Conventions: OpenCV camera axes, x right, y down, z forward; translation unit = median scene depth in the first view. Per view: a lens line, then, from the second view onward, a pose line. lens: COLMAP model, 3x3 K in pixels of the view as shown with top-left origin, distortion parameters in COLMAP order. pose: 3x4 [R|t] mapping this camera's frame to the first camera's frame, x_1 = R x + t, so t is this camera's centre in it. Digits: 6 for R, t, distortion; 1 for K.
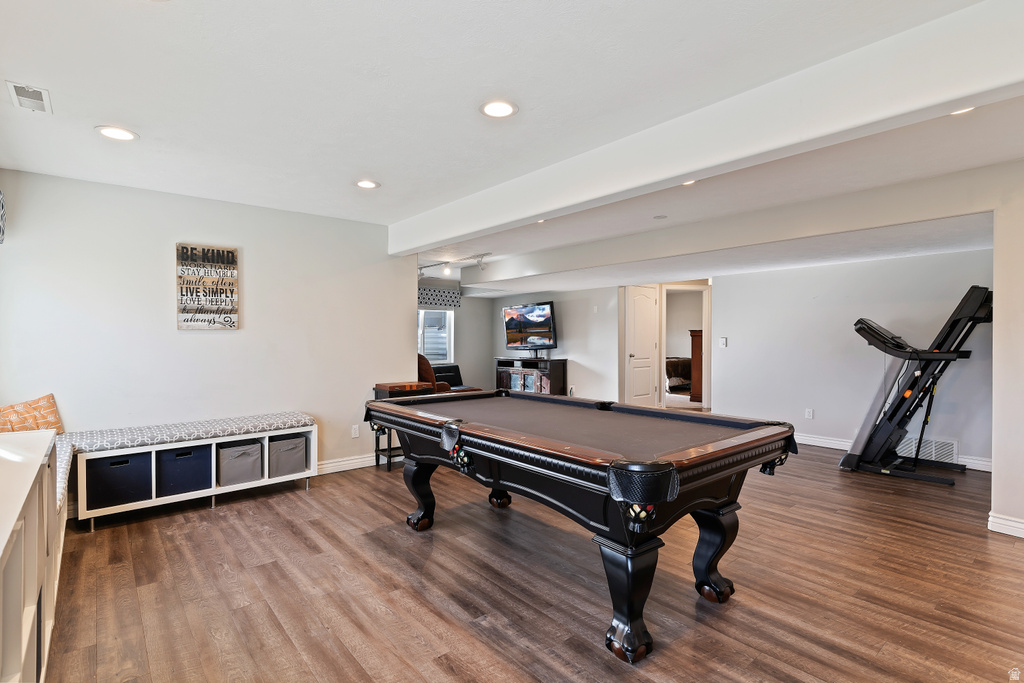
lens RADIAL K [[492.4, 0, 512.0], [0, 492.4, 341.5], [0, 0, 1]] dist [0.016101, -0.001176]
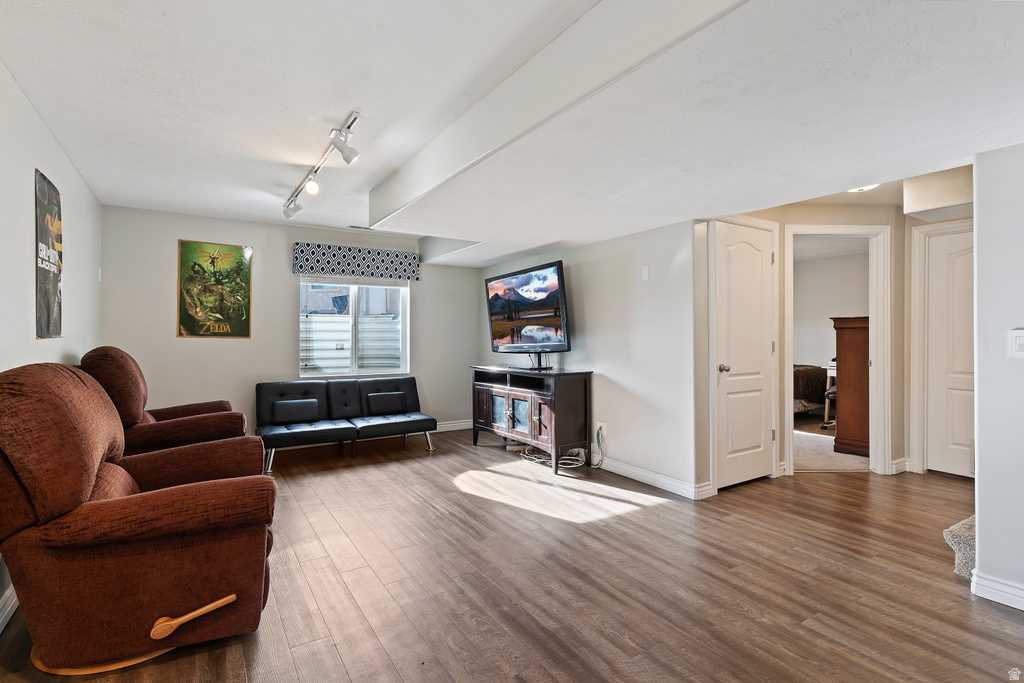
lens RADIAL K [[492.4, 0, 512.0], [0, 492.4, 341.5], [0, 0, 1]] dist [0.016101, -0.001176]
pose [[0.989673, 0.002758, -0.143315, 0.102608], [-0.001817, 0.999976, 0.006697, 0.000243], [0.143331, -0.006367, 0.989654, 0.467390]]
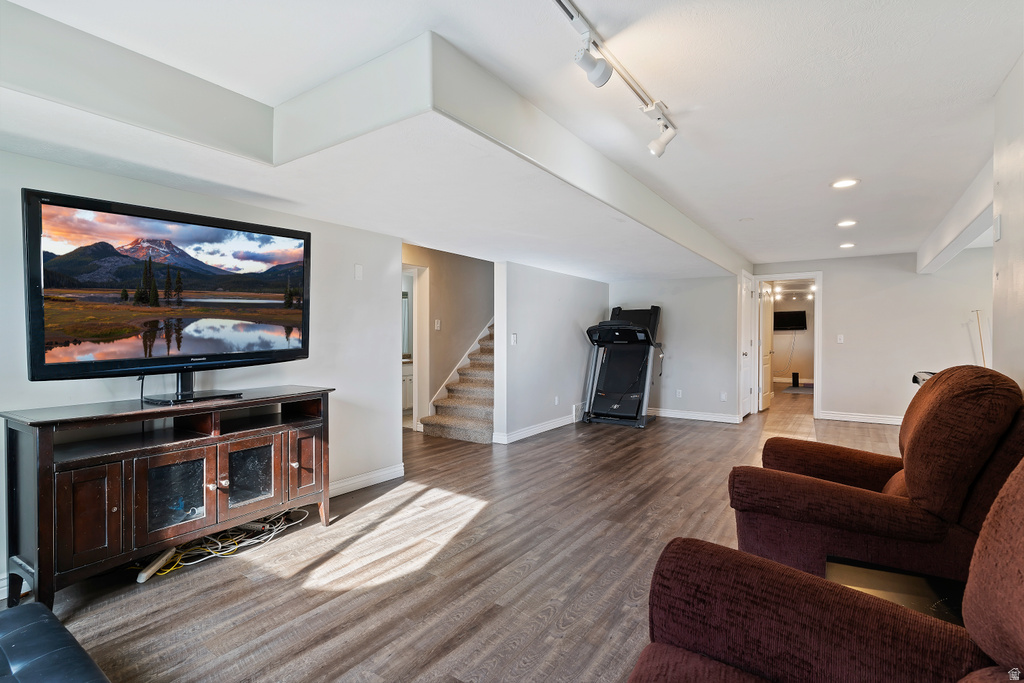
lens RADIAL K [[492.4, 0, 512.0], [0, 492.4, 341.5], [0, 0, 1]] dist [0.016101, -0.001176]
pose [[-0.257782, -0.005449, 0.966188, -0.296565], [0.007529, 0.999942, 0.007648, -0.000308], [-0.966174, 0.009246, -0.257727, 0.910973]]
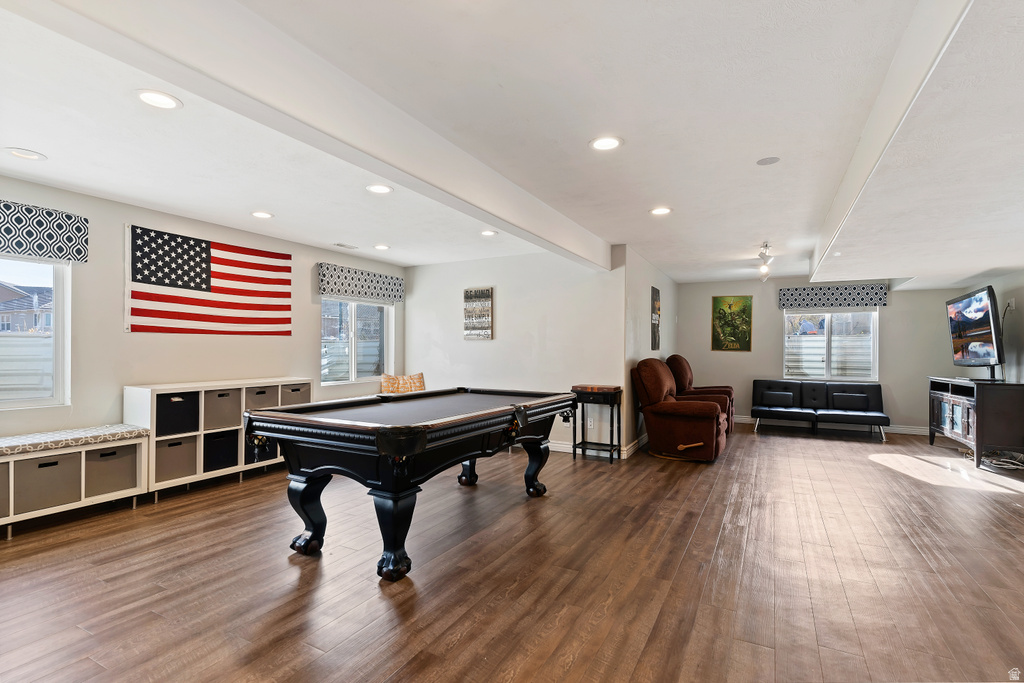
lens RADIAL K [[492.4, 0, 512.0], [0, 492.4, 341.5], [0, 0, 1]] dist [0.016101, -0.001176]
pose [[0.369404, -0.014002, -0.929164, 0.417737], [-0.012601, 0.999719, -0.020075, 0.005618], [0.929184, 0.019125, 0.369123, 0.231757]]
